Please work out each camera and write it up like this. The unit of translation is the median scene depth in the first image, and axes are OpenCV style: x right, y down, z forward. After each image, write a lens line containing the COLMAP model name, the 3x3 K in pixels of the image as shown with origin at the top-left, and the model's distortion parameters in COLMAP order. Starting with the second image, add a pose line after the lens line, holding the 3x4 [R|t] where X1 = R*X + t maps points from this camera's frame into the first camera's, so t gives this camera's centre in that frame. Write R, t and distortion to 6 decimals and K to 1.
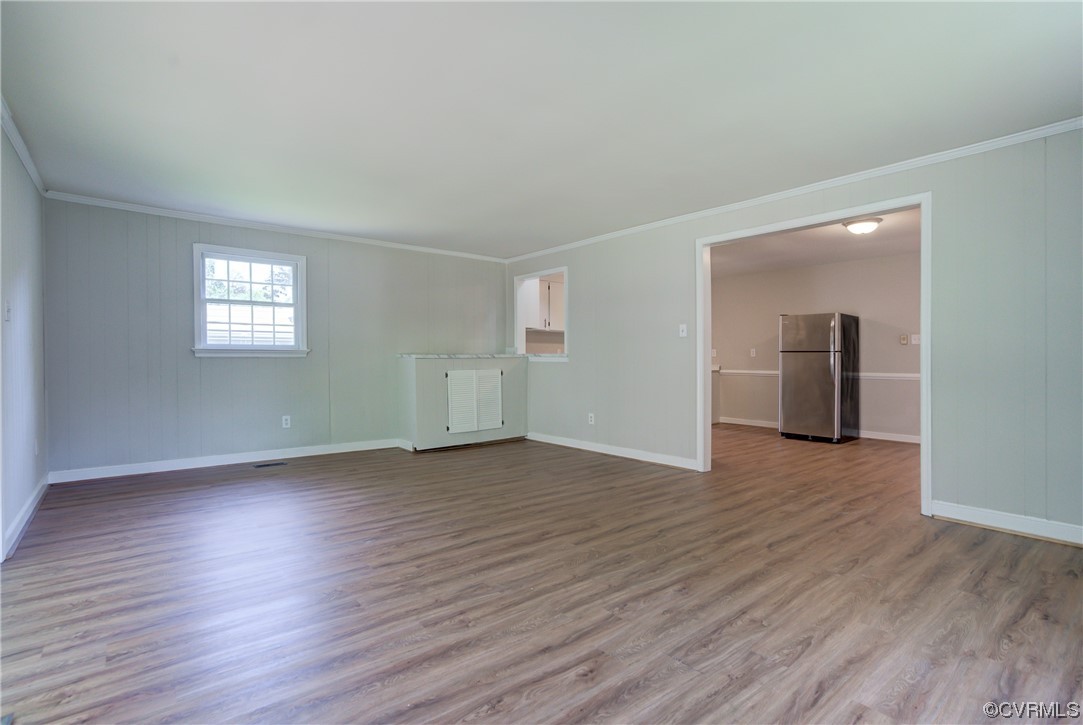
lens RADIAL K [[525.2, 0, 525.3], [0, 525.2, 356.9], [0, 0, 1]] dist [-0.048319, 0.020825]
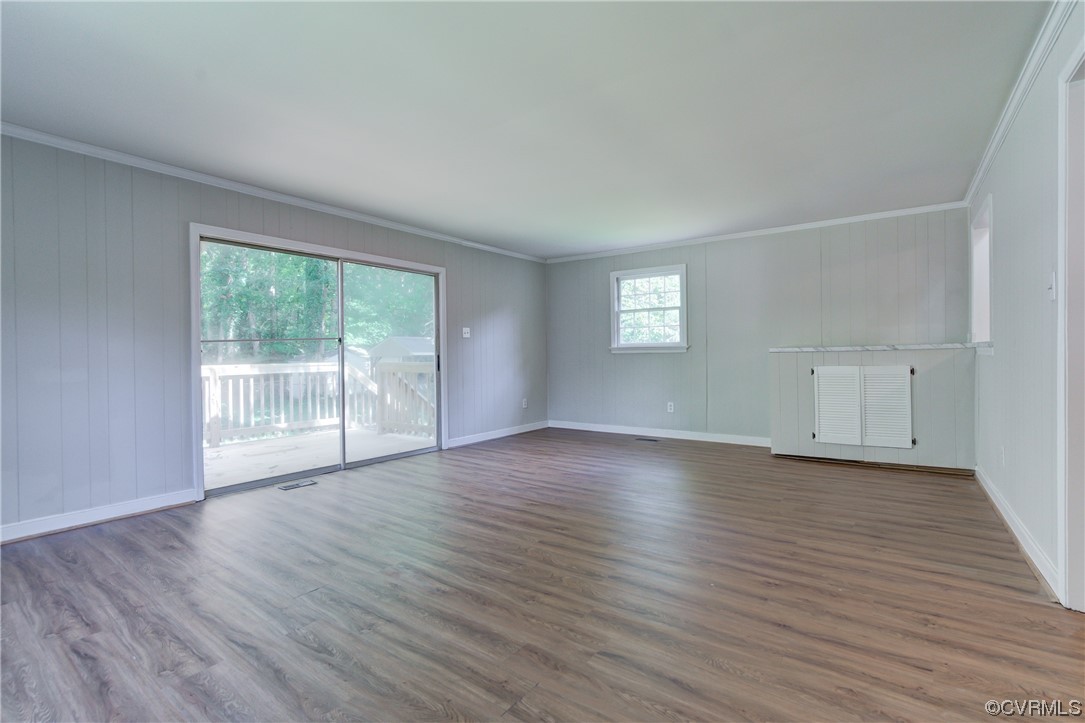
lens RADIAL K [[496.7, 0, 536.0], [0, 496.7, 359.5], [0, 0, 1]] dist [-0.037629, 0.017924]
pose [[0.253832, 0.002794, -0.967244, 1.030074], [0.015397, 0.999857, 0.006928, 0.006281], [0.967126, -0.016651, 0.253753, 0.781232]]
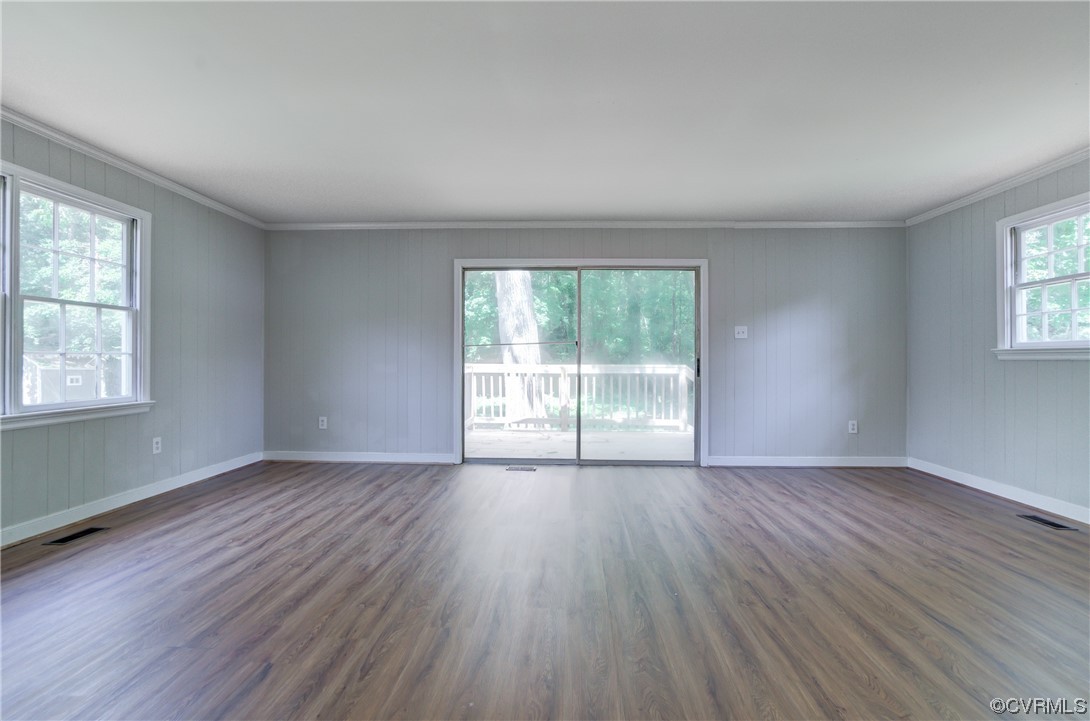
lens RADIAL K [[496.9, 0, 546.1], [0, 496.9, 358.7], [0, 0, 1]] dist [-0.042706, 0.016949]
pose [[-0.654177, -0.007324, -0.756306, 0.694750], [-0.003046, 0.999971, -0.007049, 0.010302], [0.756335, -0.002307, -0.654180, 1.628327]]
